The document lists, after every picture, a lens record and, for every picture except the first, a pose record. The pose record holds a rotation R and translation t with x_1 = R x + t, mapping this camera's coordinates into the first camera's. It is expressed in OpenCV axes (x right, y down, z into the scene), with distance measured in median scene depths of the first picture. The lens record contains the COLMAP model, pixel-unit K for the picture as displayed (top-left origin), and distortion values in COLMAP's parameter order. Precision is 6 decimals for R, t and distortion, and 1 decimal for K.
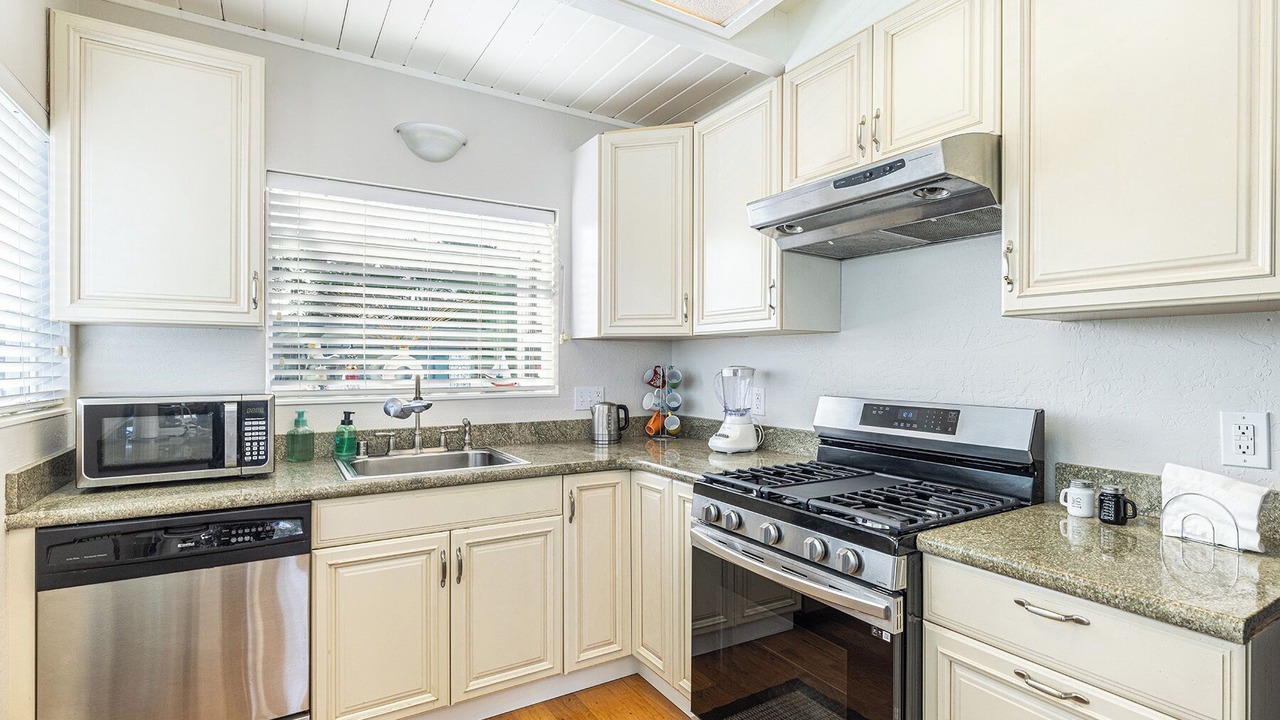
lens RADIAL K [[582.1, 0, 636.6], [0, 582.1, 362.8], [0, 0, 1]] dist [0.004171, 0.000270]
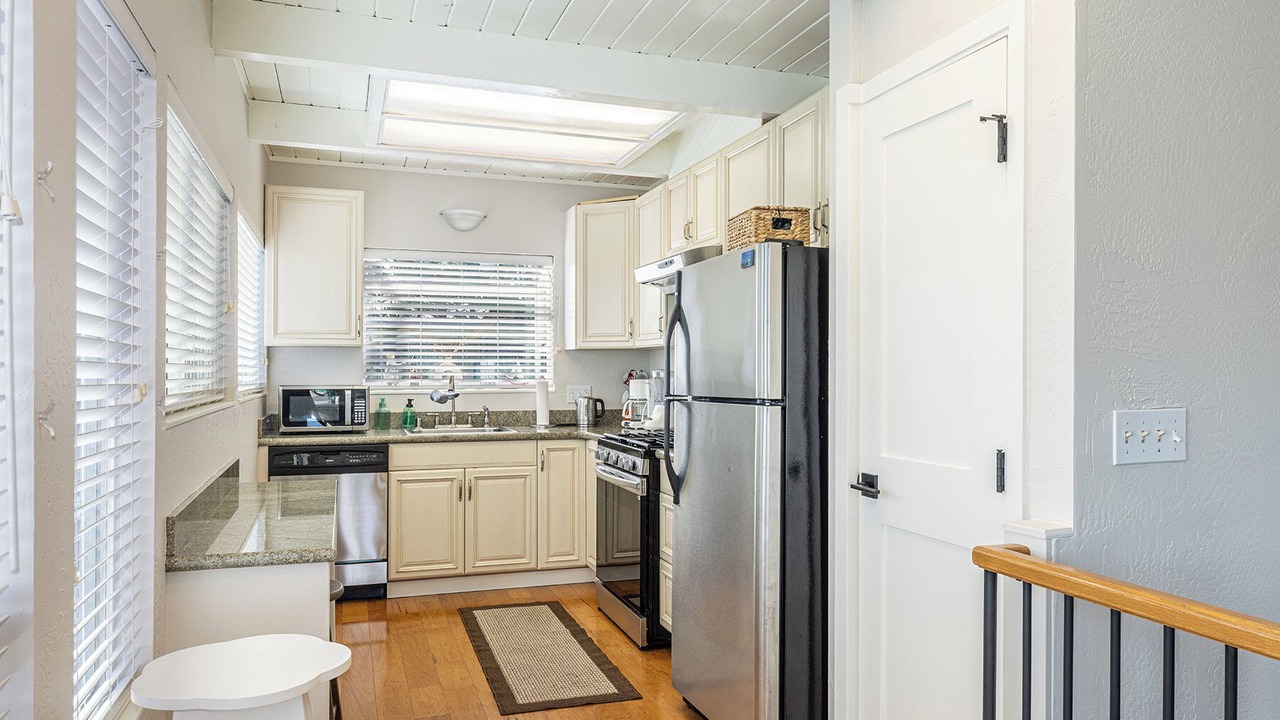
lens RADIAL K [[860.1, 0, 641.0], [0, 860.1, 364.2], [0, 0, 1]] dist [0.032936, 0.000228]
pose [[0.974137, -0.003073, -0.225936, 0.652117], [0.001614, 0.999977, -0.006644, 0.006954], [0.225951, 0.006107, 0.974120, -1.151598]]
